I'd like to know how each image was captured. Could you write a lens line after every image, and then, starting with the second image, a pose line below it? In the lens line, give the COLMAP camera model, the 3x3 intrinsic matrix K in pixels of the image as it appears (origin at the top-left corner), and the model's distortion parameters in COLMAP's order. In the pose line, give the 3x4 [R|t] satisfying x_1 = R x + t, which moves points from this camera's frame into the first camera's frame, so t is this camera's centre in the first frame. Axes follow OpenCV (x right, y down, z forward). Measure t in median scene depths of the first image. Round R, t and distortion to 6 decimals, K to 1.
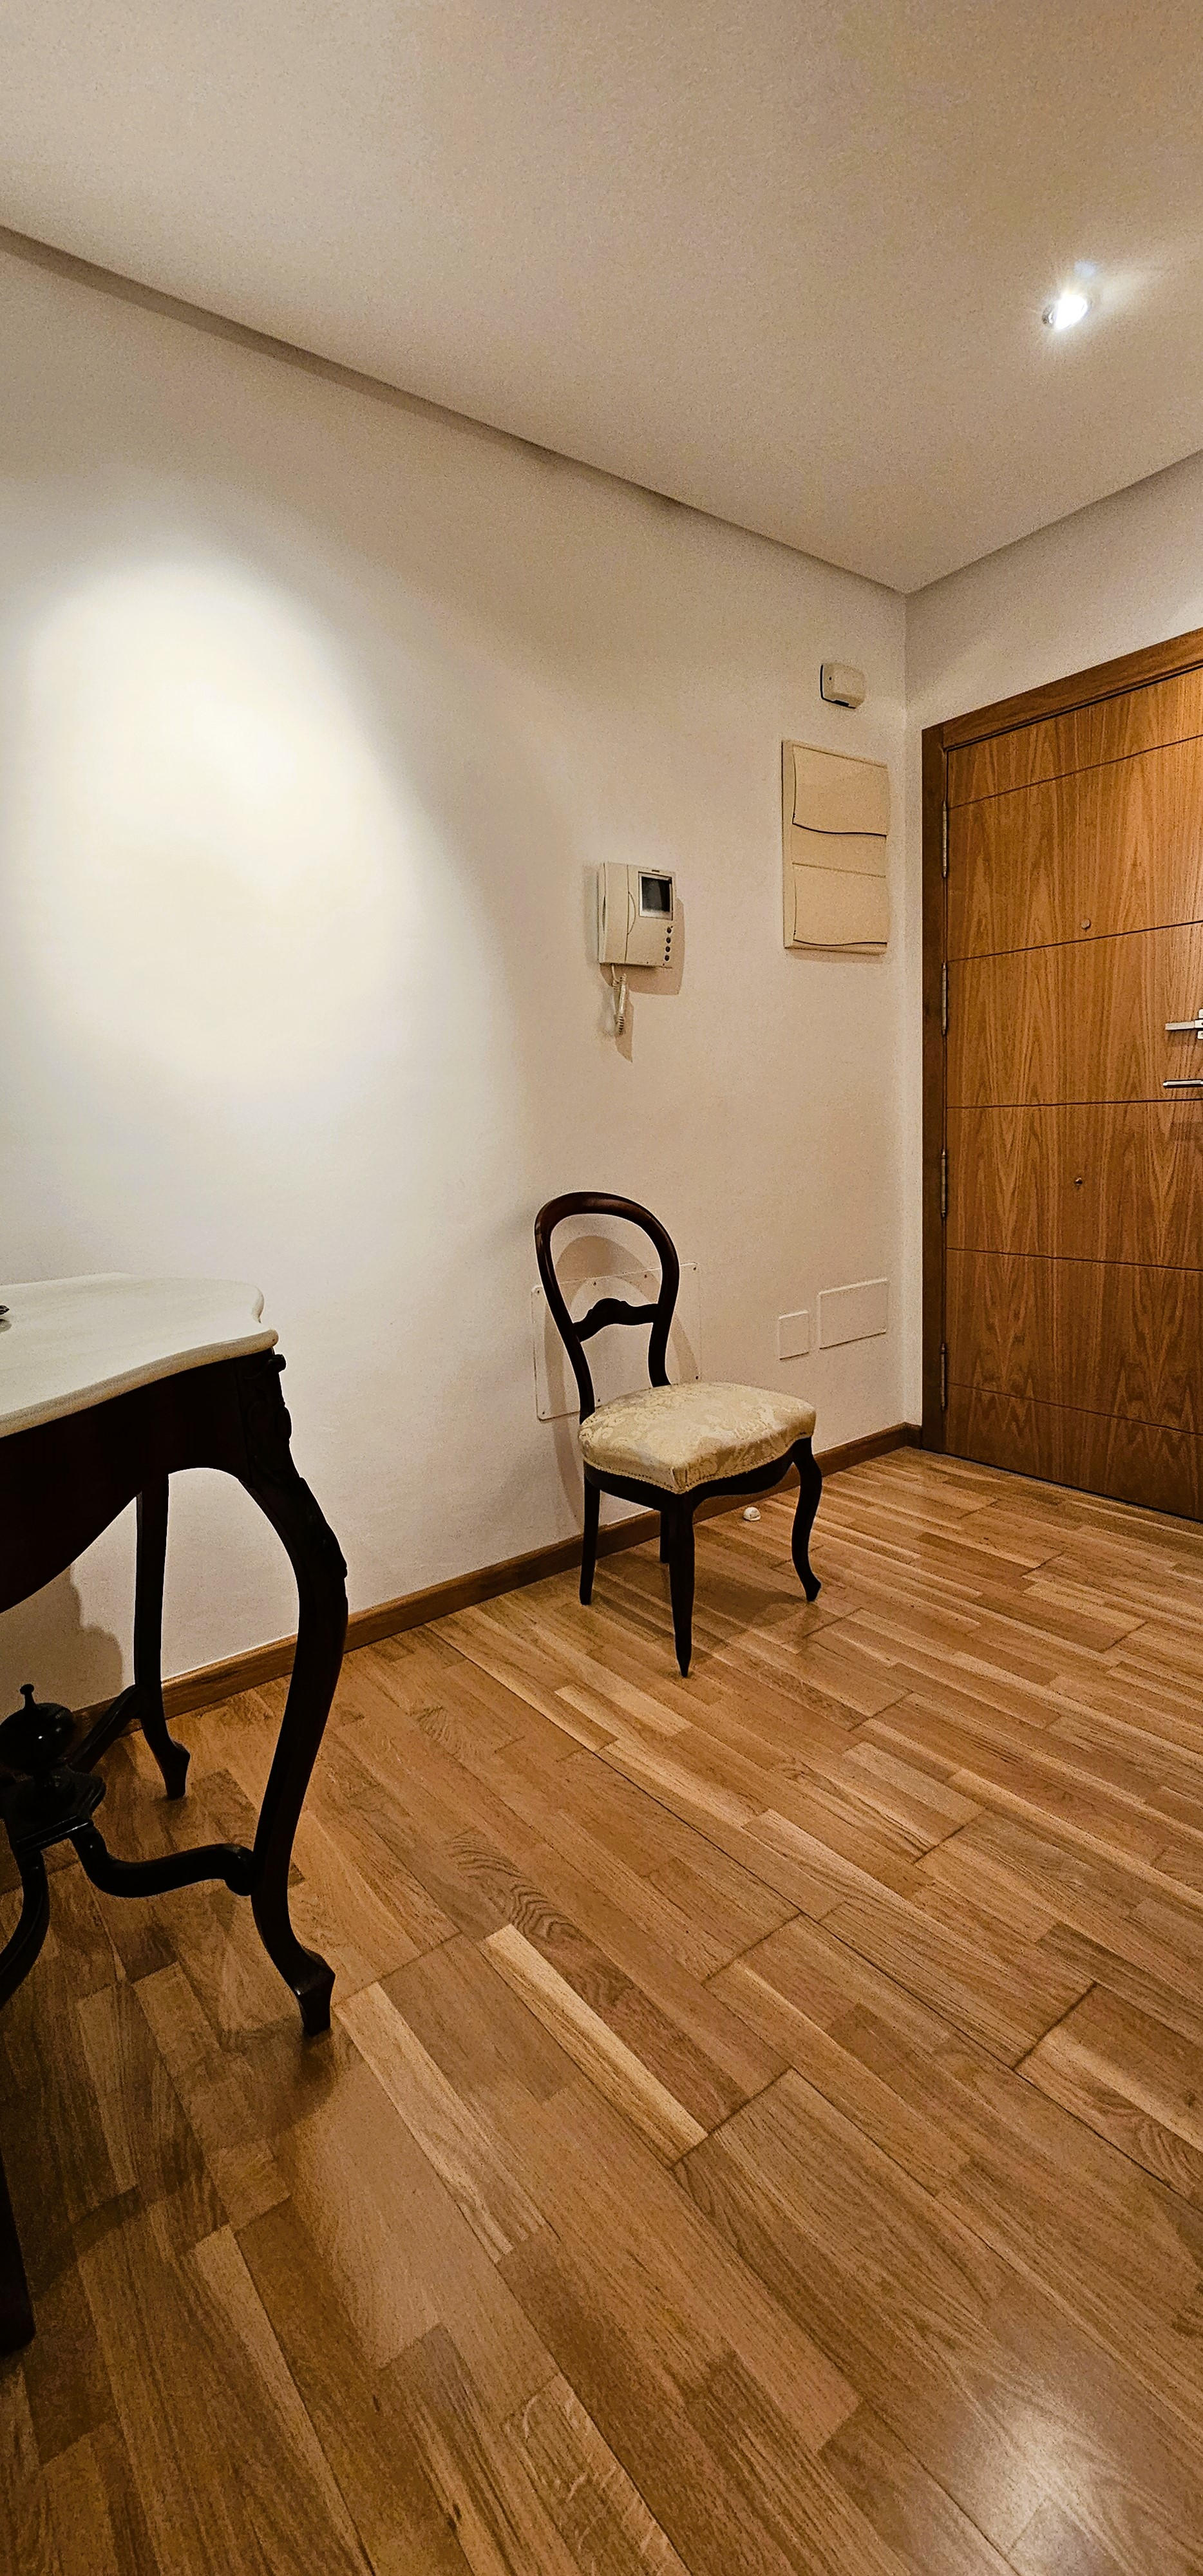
lens RADIAL K [[1050.9, 0, 593.2], [0, 1050.9, 1283.9], [0, 0, 1]] dist [0.001142, -0.000135]
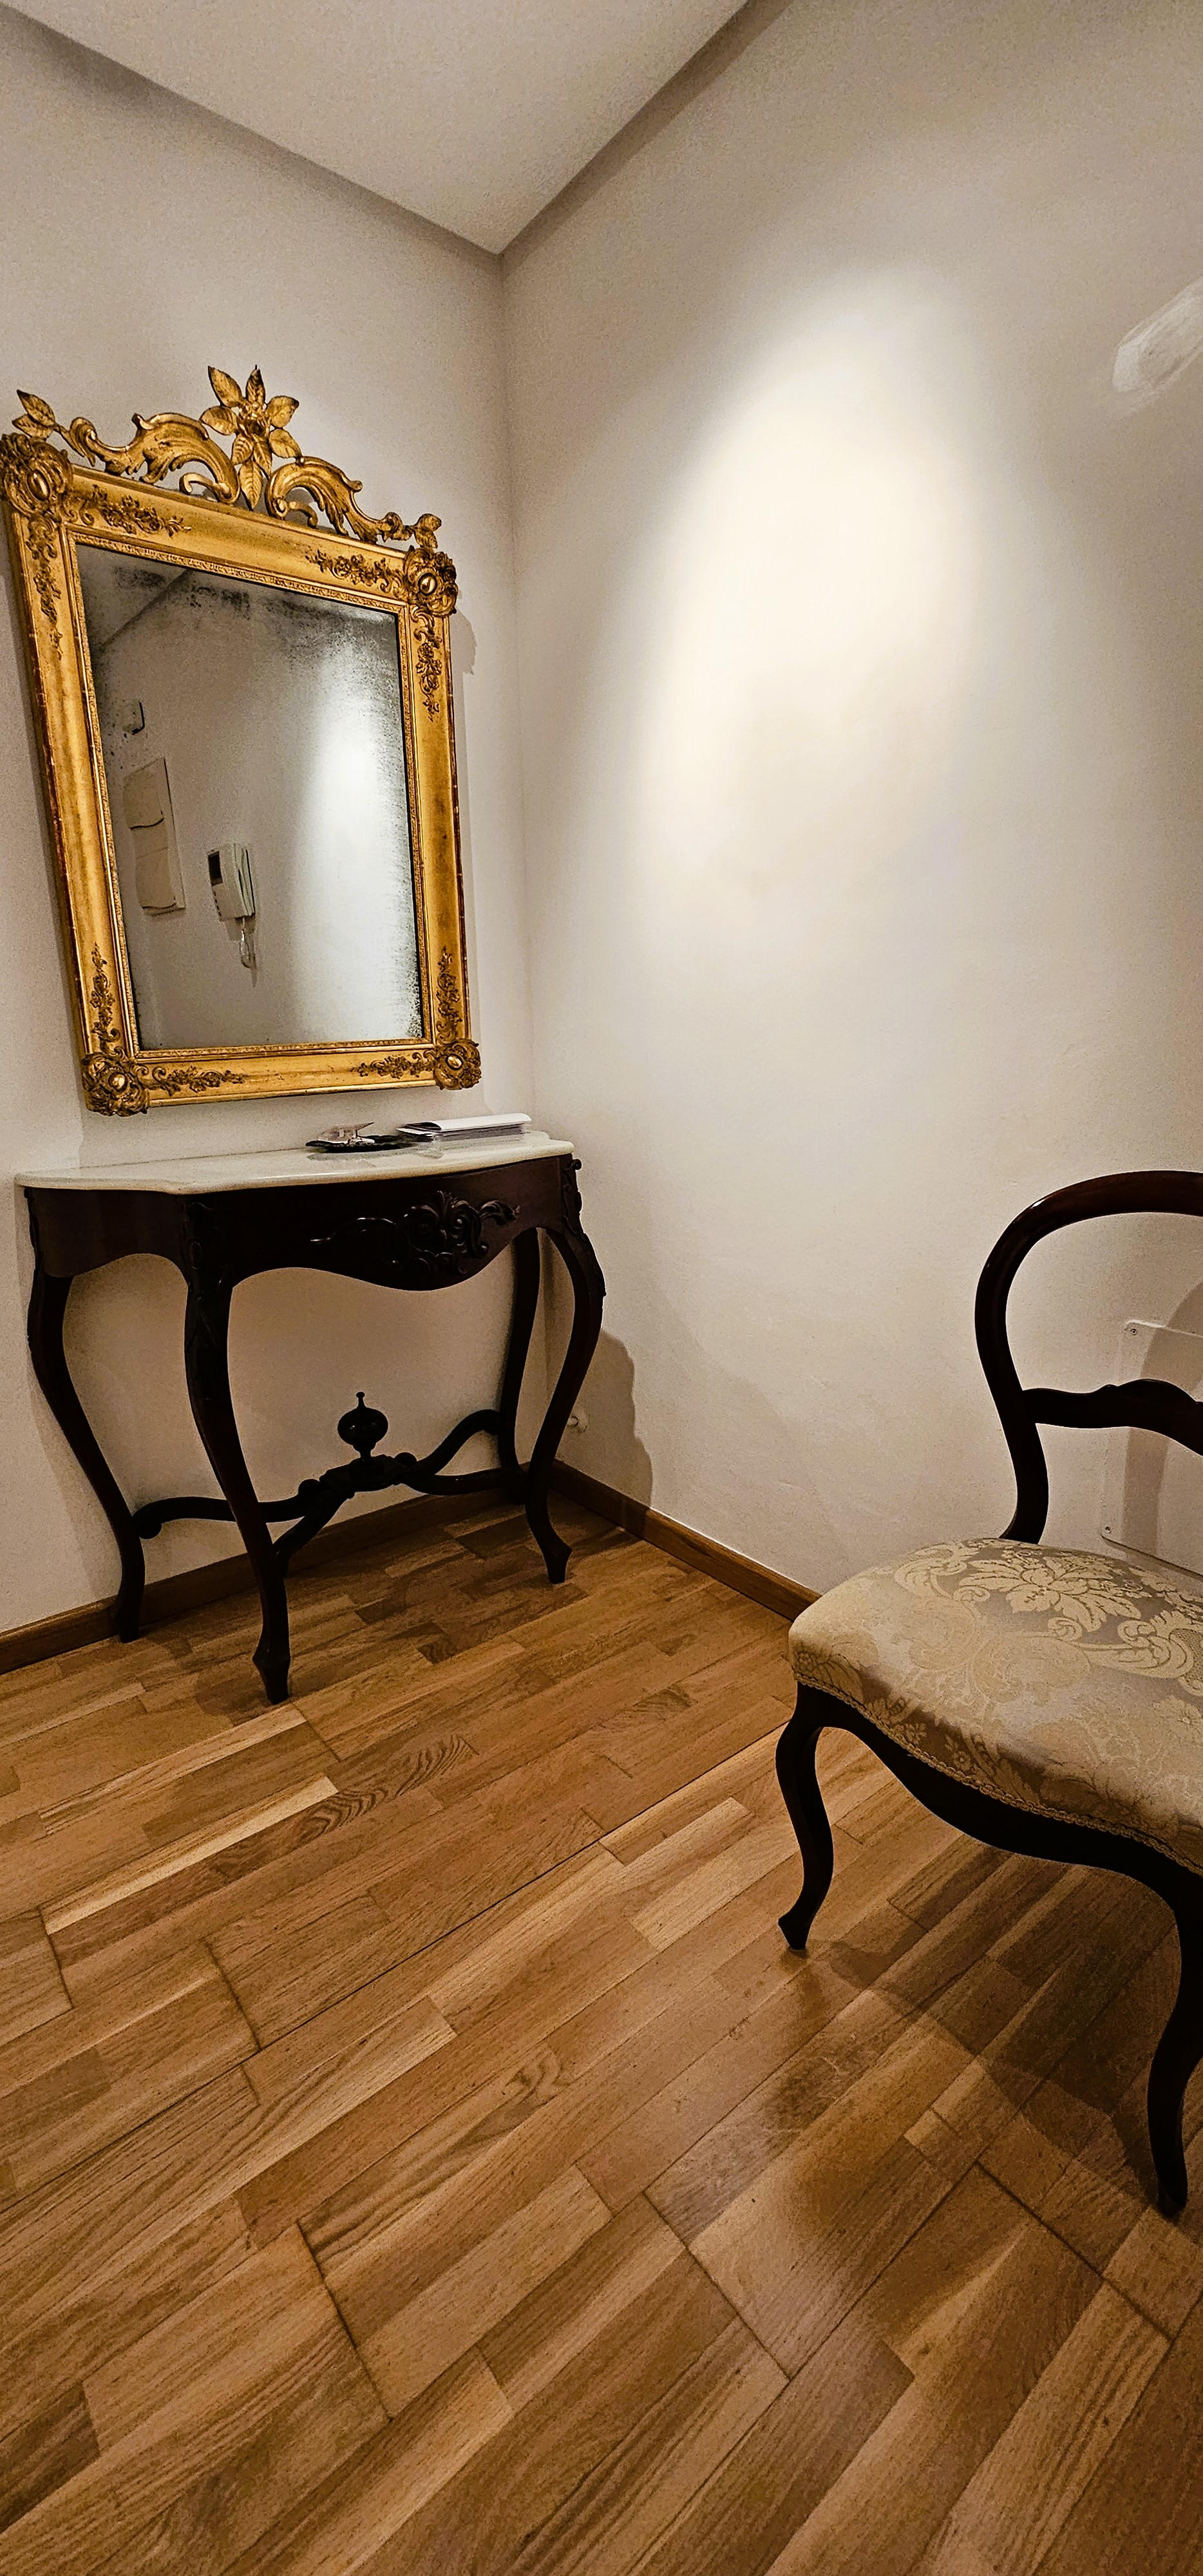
lens RADIAL K [[1050.9, 0, 598.7], [0, 1050.9, 1292.1], [0, 0, 1]] dist [0.001142, -0.000135]
pose [[0.027750, 0.297184, -0.954417, 0.781552], [-0.151250, 0.945040, 0.289867, -0.220624], [0.988106, 0.136311, 0.071174, 1.085874]]
